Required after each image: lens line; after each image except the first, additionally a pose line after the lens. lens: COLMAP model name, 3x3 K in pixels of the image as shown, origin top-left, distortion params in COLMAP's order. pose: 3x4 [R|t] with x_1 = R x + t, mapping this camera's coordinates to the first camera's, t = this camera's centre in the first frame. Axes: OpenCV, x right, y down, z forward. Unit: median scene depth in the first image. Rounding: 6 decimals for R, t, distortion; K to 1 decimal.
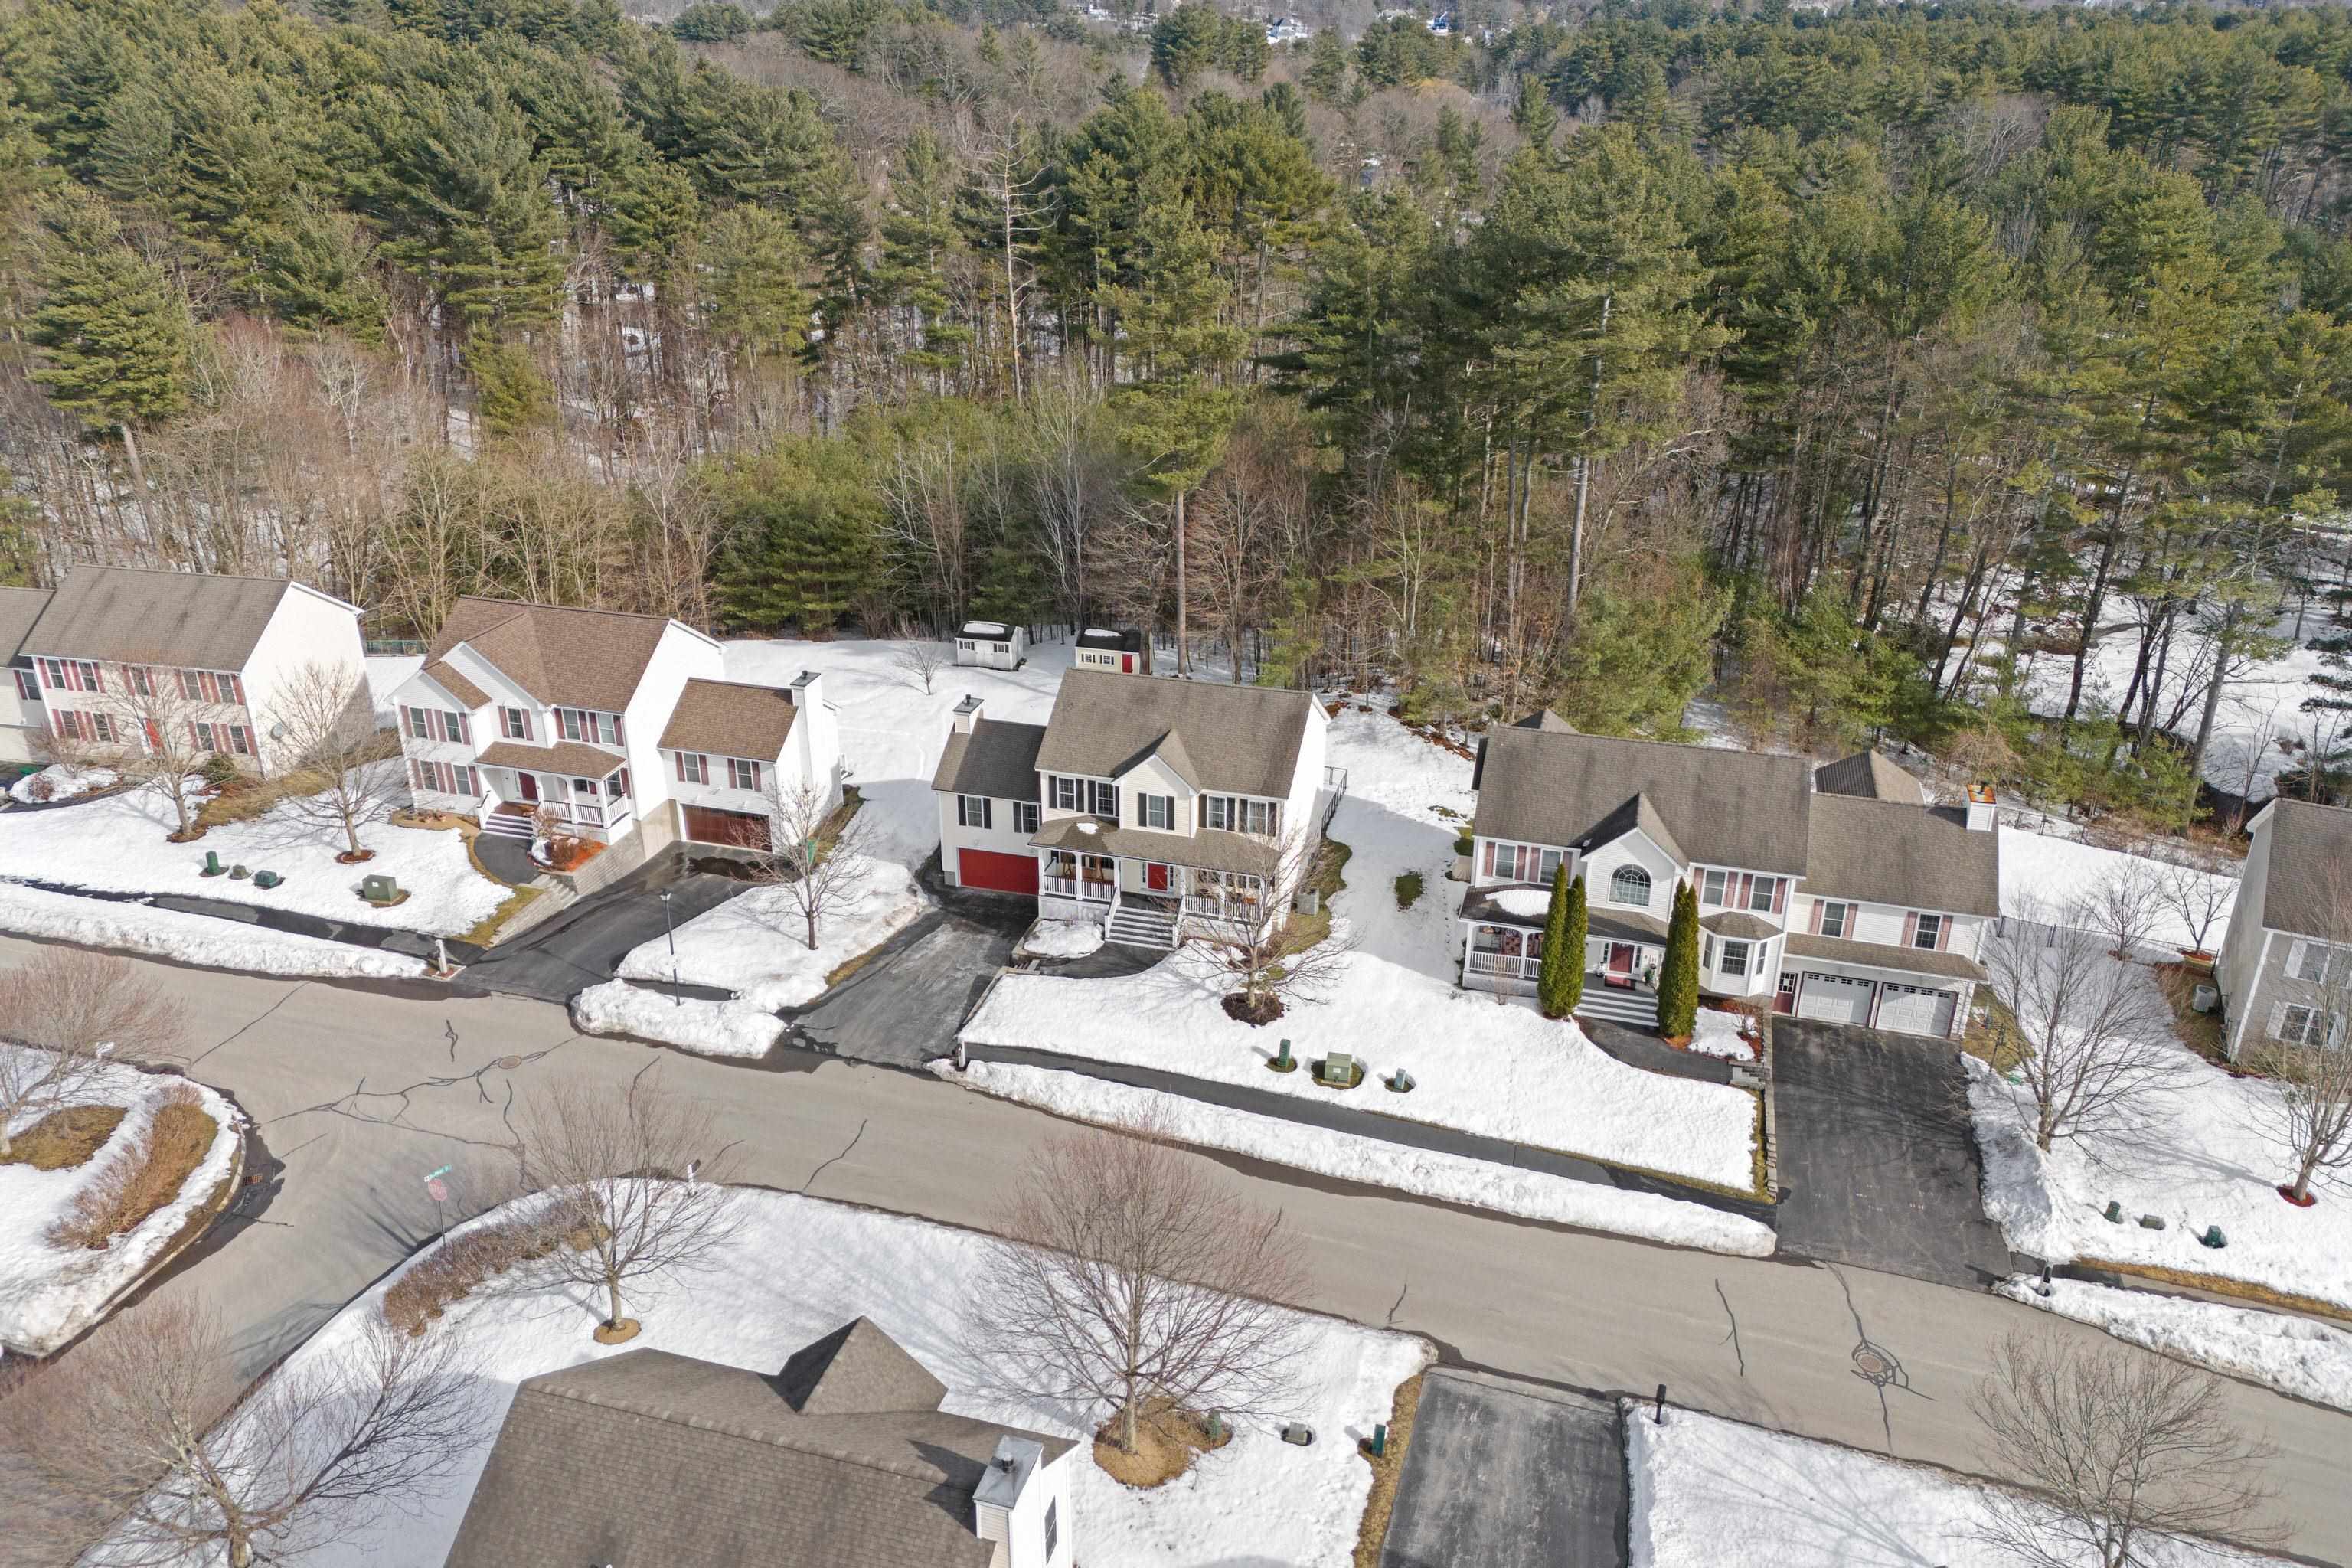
lens RADIAL K [[1705.6, 0, 1176.0], [0, 1705.6, 784.0], [0, 0, 1]] dist [0.142182, -0.157733]
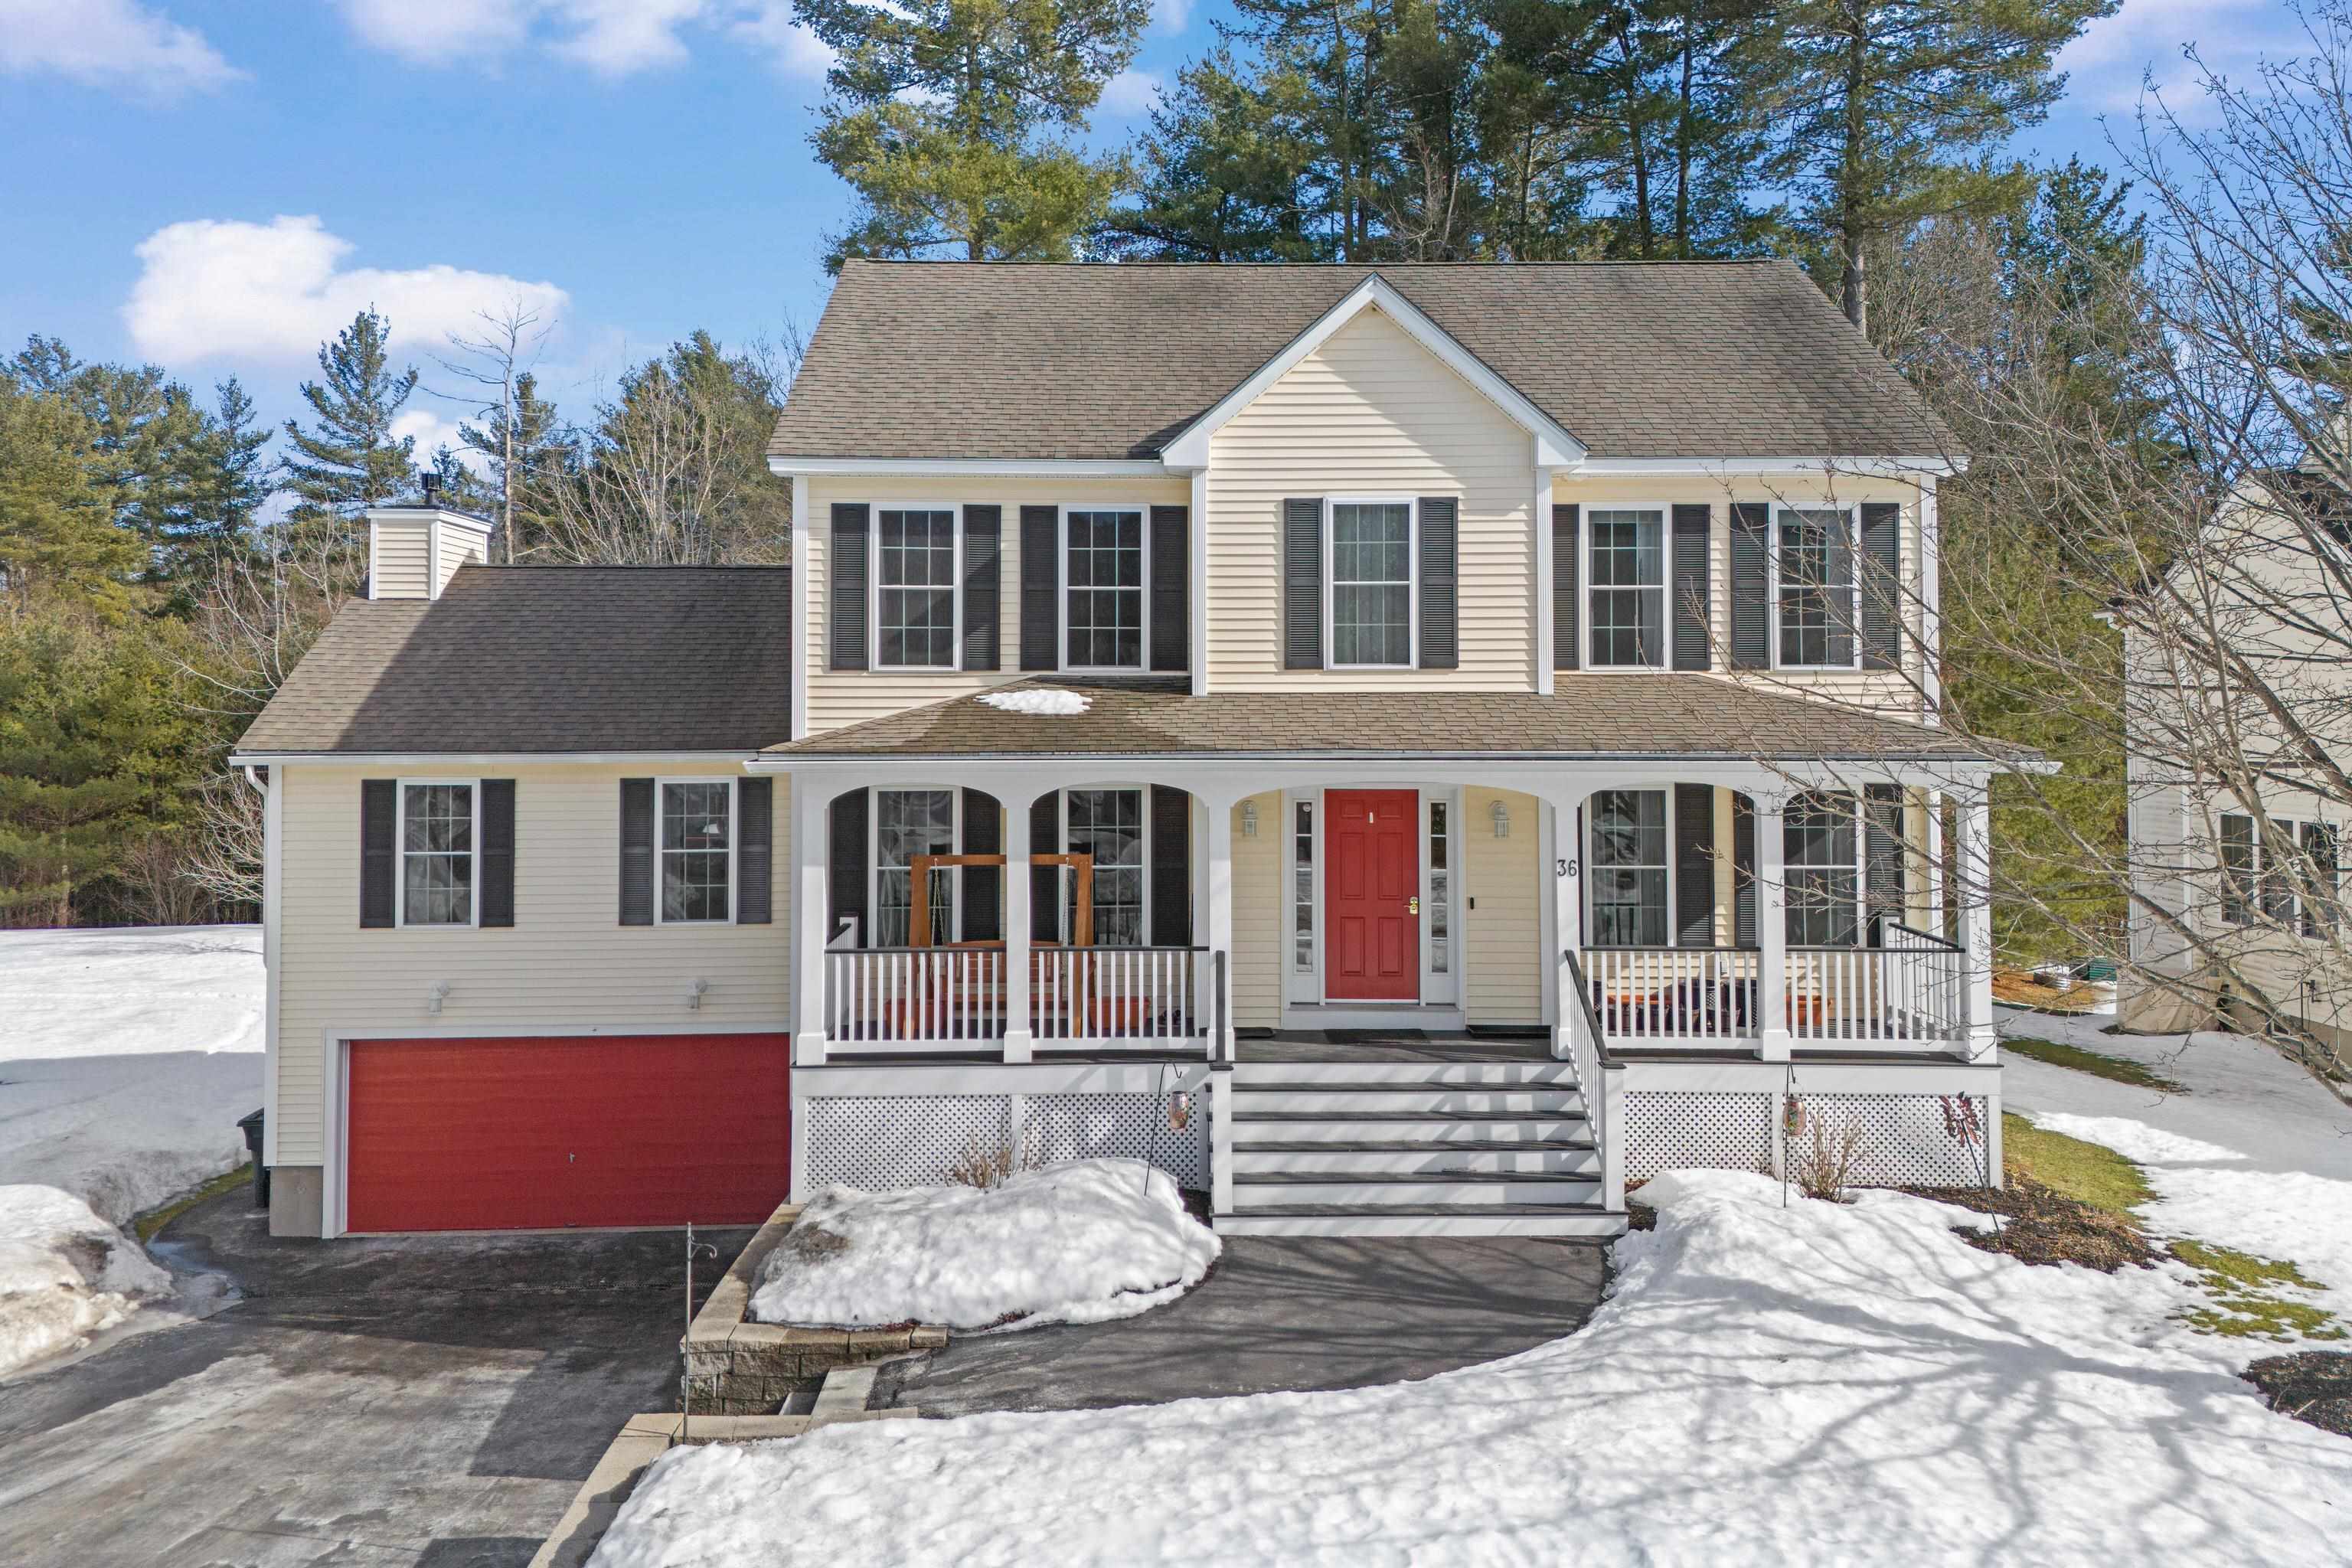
lens RADIAL K [[1732.5, 0, 1173.8], [0, 1732.5, 680.2], [0, 0, 1]] dist [0.067874, -0.047853]
pose [[0.957221, 0.001144, 0.289354, -0.098731], [0.125289, 0.899752, -0.418030, 0.115564], [-0.260825, 0.436400, 0.861119, 0.821781]]
